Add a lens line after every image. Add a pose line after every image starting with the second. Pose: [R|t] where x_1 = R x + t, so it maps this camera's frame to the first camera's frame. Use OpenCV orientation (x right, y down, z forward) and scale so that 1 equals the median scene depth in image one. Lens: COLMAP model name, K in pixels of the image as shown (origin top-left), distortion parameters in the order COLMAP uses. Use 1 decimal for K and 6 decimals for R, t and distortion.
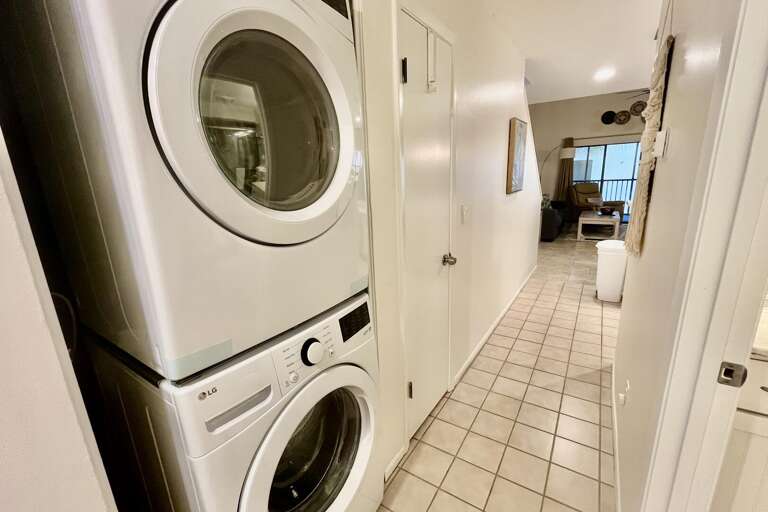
lens RADIAL K [[316.6, 0, 379.0], [0, 316.6, 255.1], [0, 0, 1]] dist [0.000152, 0.000174]
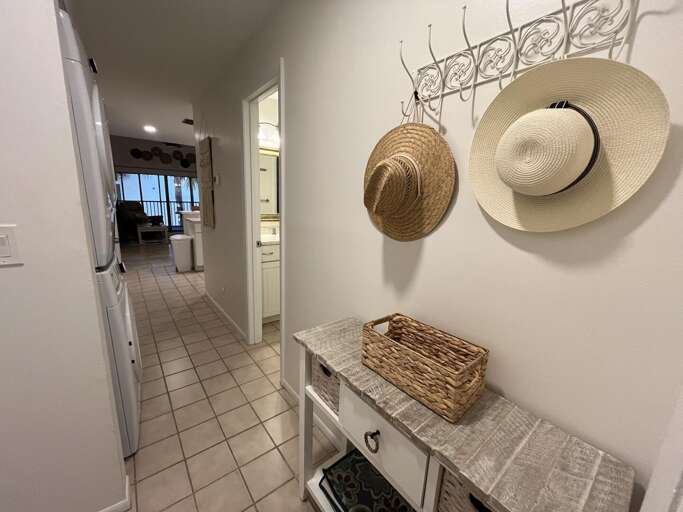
lens RADIAL K [[274.8, 0, 341.5], [0, 274.8, 256.0], [0, 0, 1]] dist [0.000187, 0.000004]
pose [[0.286412, -0.123740, 0.950082, -0.208984], [0.170425, 0.982391, 0.076571, 0.052340], [-0.942827, 0.139987, 0.302457, -0.108454]]
